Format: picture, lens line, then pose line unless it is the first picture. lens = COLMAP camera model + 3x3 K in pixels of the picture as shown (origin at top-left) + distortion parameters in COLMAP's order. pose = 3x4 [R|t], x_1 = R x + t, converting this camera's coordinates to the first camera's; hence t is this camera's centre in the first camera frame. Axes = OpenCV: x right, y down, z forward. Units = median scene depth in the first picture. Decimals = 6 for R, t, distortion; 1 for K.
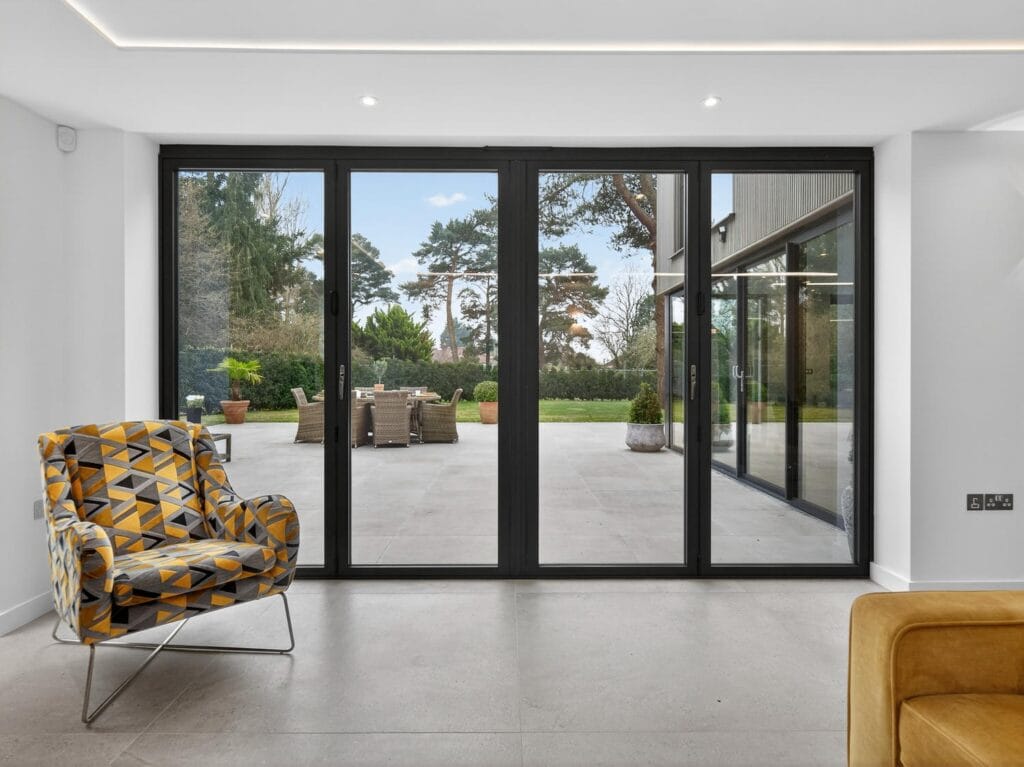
lens RADIAL K [[592.4, 0, 508.5], [0, 592.4, 378.7], [0, 0, 1]] dist [-0.000103, 0.000273]
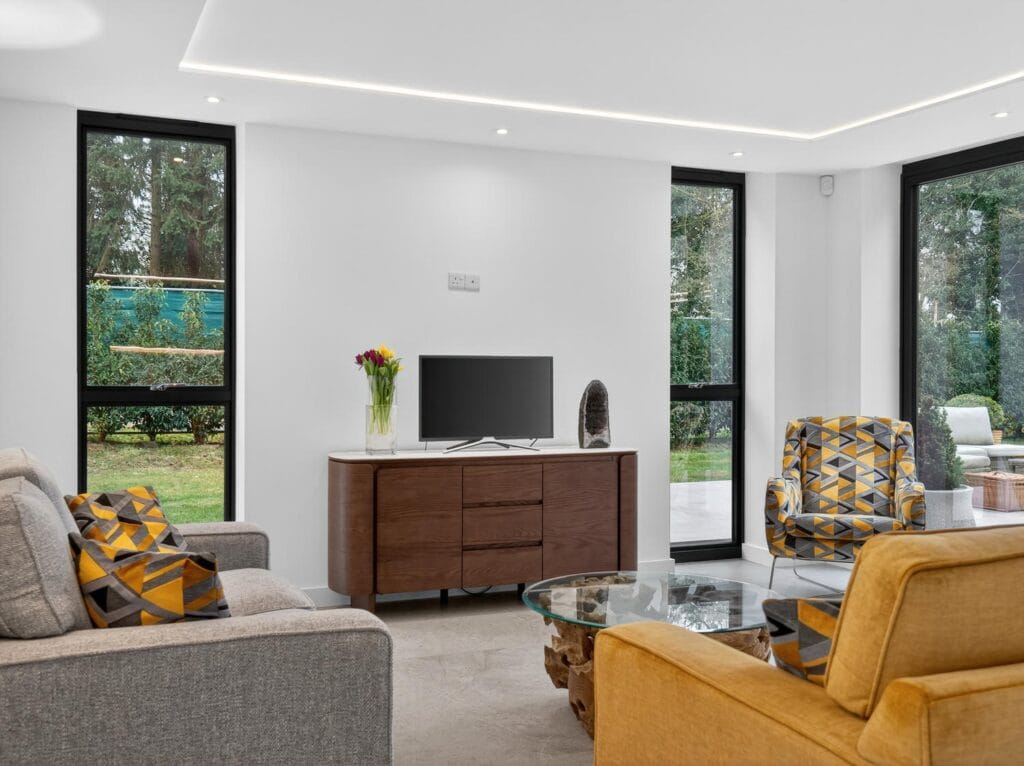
lens RADIAL K [[1039.1, 0, 511.4], [0, 1039.1, 390.0], [0, 0, 1]] dist [0.010049, 0.000000]
pose [[0.387751, 0.013403, -0.921667, 0.115642], [-0.006729, 0.999909, 0.011710, -0.000110], [0.921740, 0.001661, 0.387806, -0.051063]]
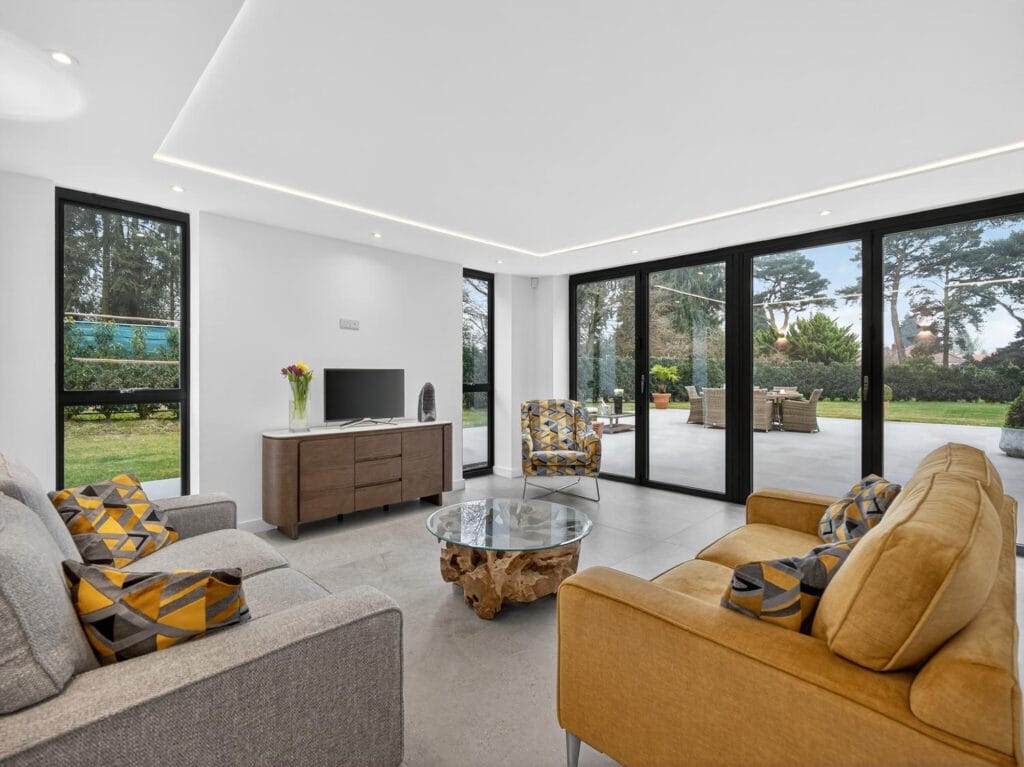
lens RADIAL K [[483.6, 0, 513.1], [0, 483.6, 376.8], [0, 0, 1]] dist [-0.007388, 0.001605]
pose [[0.699799, 0.003769, -0.714330, 0.071295], [-0.004495, 0.999990, 0.000873, -0.002233], [0.714326, 0.002600, 0.699808, -0.052774]]
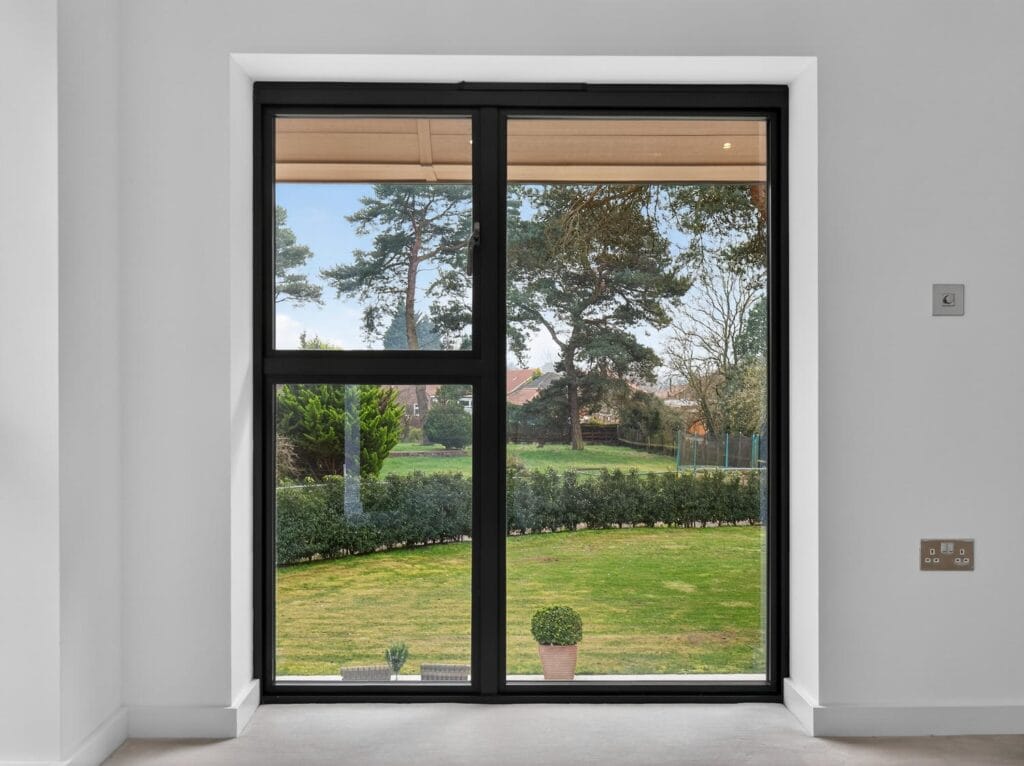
lens RADIAL K [[1039.1, 0, 510.5], [0, 1039.1, 389.0], [0, 0, 1]] dist [0.010049, 0.000000]
pose [[0.999847, 0.002057, 0.017360, -0.050289], [-0.002014, 0.999995, -0.002524, -0.103718], [-0.017365, 0.002489, 0.999846, 0.007080]]
